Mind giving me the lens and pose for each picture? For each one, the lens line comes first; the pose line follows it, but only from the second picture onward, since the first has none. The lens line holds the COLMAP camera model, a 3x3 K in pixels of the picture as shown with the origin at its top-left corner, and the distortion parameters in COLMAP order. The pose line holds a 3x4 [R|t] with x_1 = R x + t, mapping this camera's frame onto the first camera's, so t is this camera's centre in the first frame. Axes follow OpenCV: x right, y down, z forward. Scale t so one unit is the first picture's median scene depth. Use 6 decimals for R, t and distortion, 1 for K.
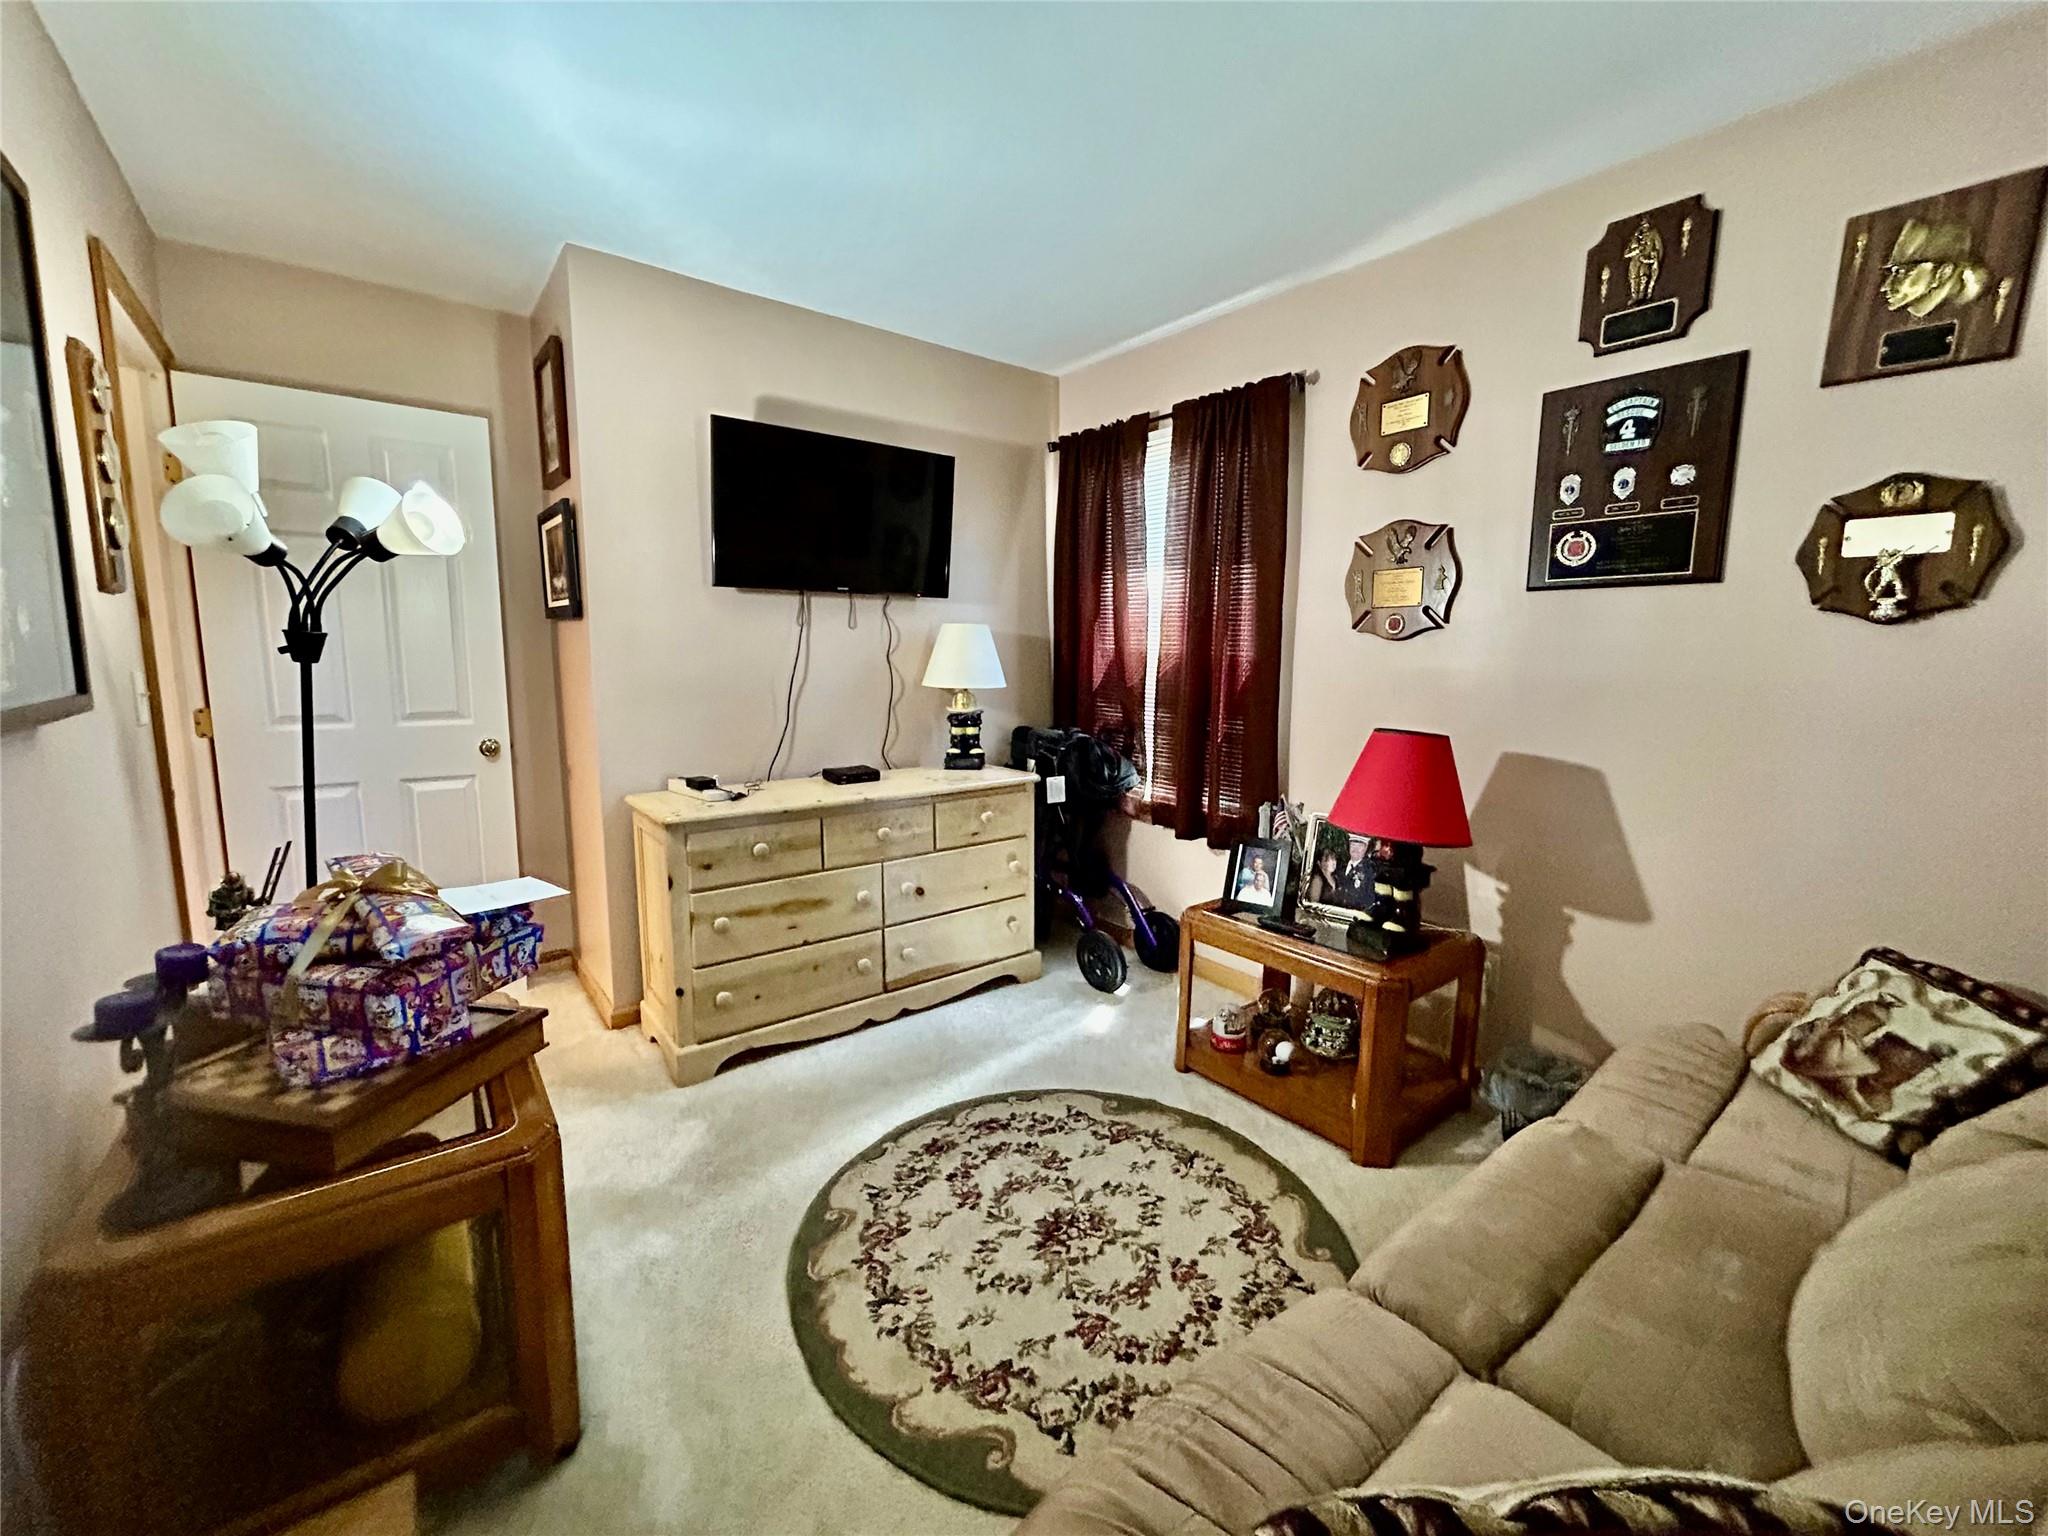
lens RADIAL K [[831.7, 0, 1022.4], [0, 831.7, 770.7], [0, 0, 1]] dist [-0.002482, -0.000206]
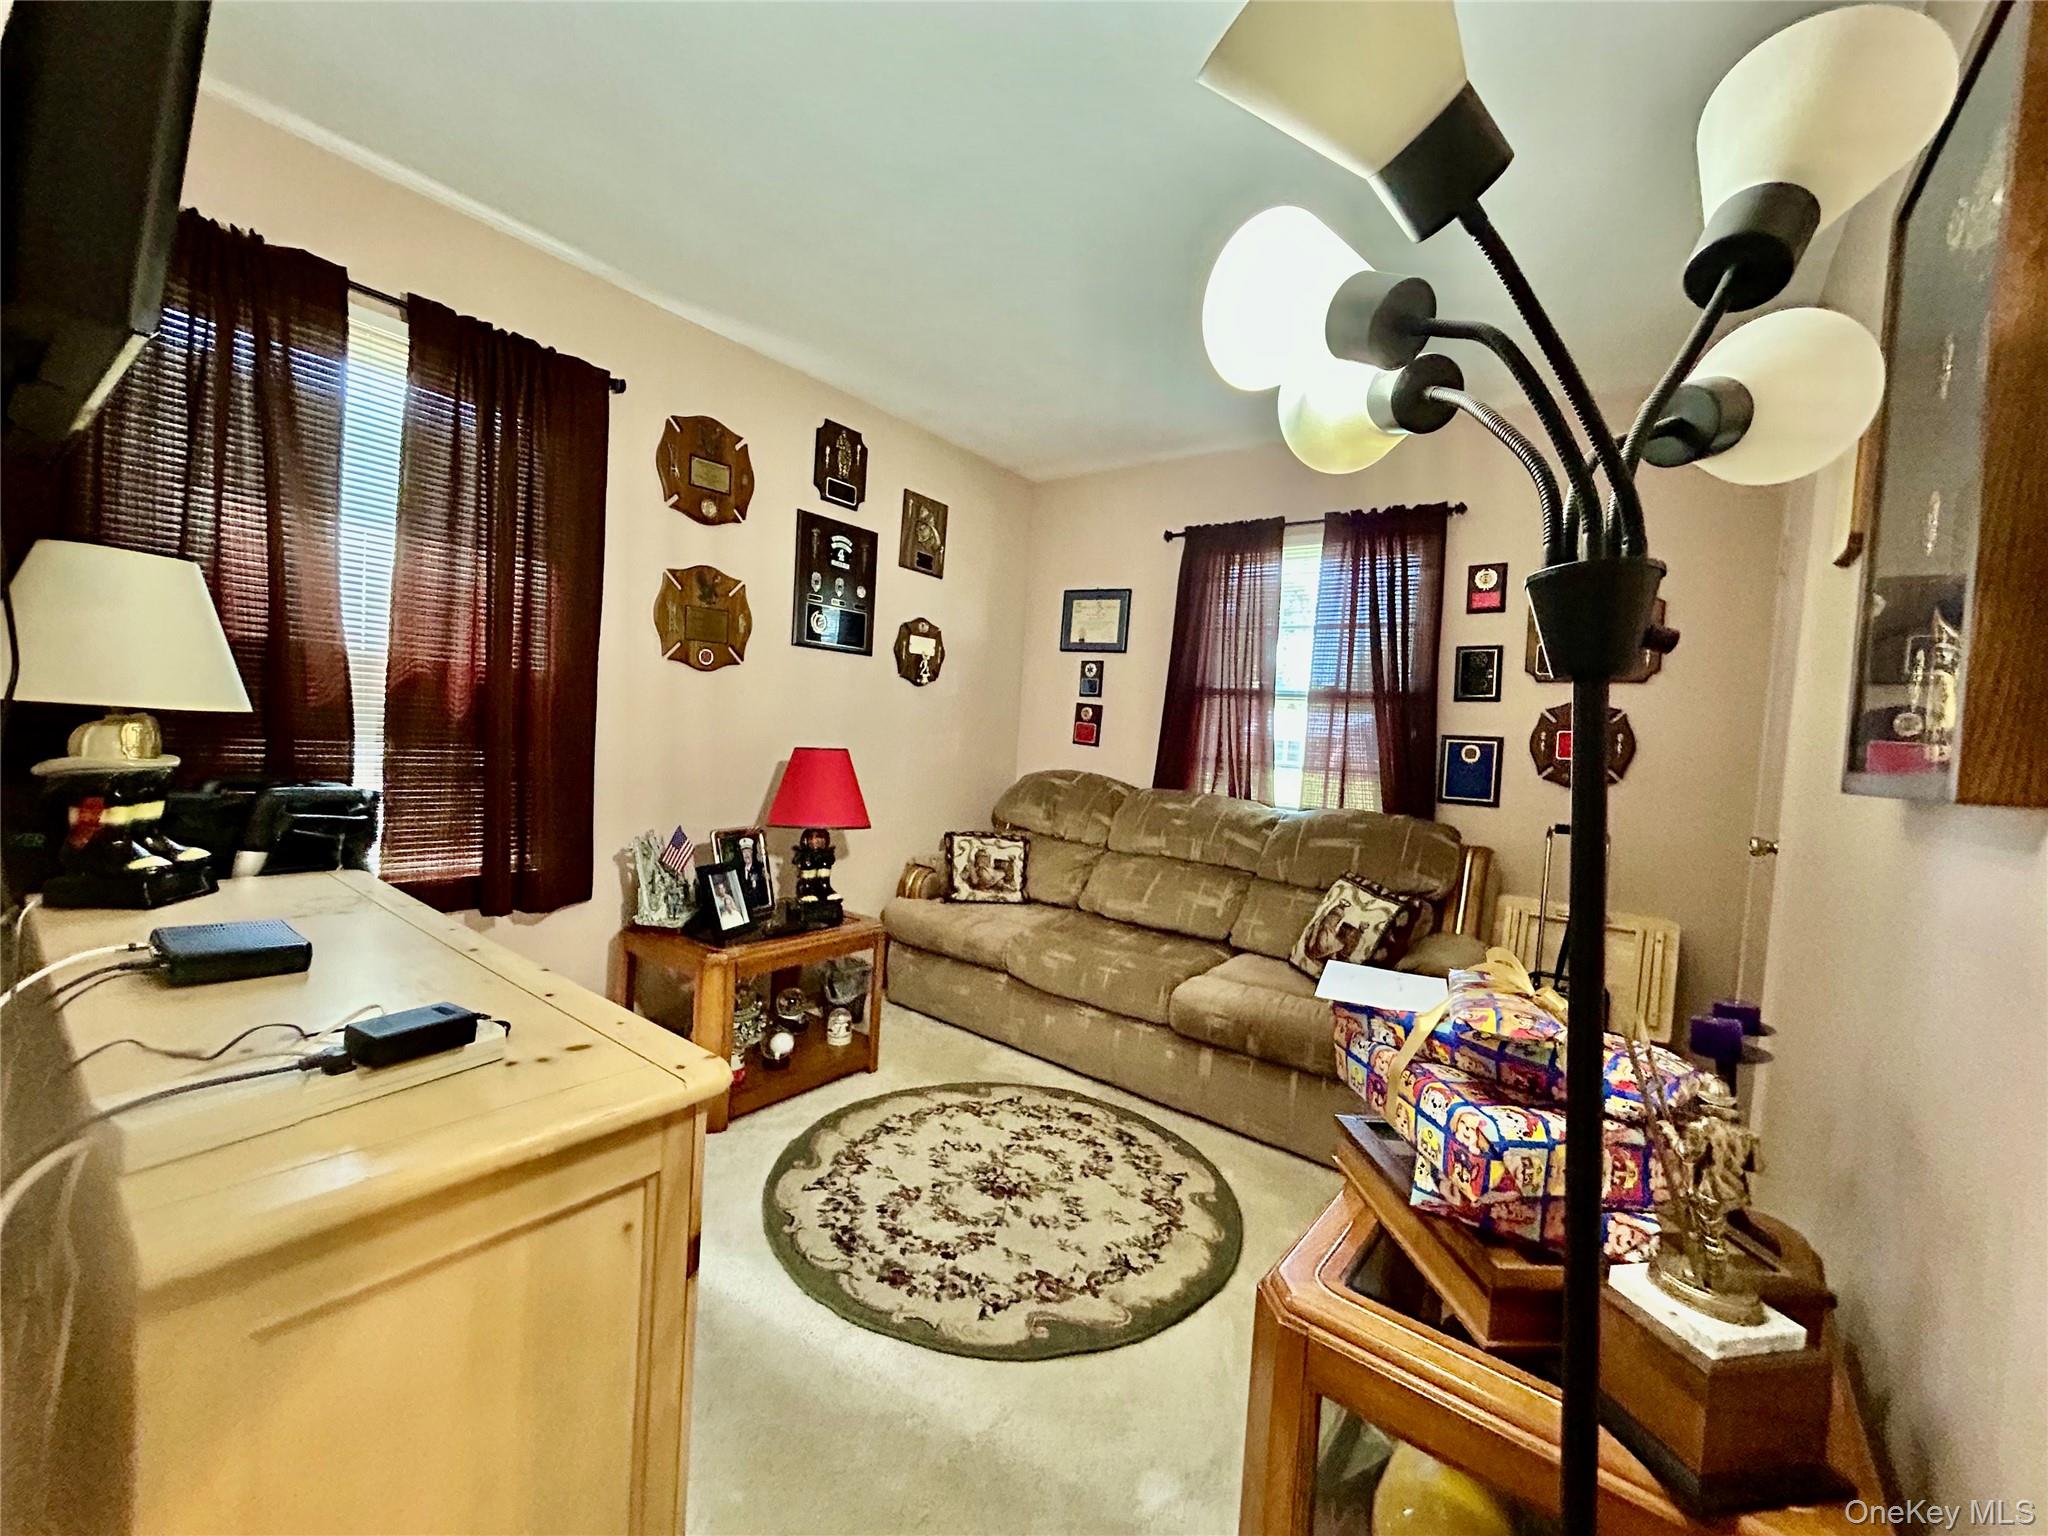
lens RADIAL K [[831.7, 0, 1022.6], [0, 831.7, 763.5], [0, 0, 1]] dist [-0.002482, -0.000206]
pose [[-0.251033, -0.066451, 0.965695, -0.966164], [0.072730, 0.993526, 0.087272, -0.125490], [-0.965242, 0.092143, -0.244575, 1.110504]]
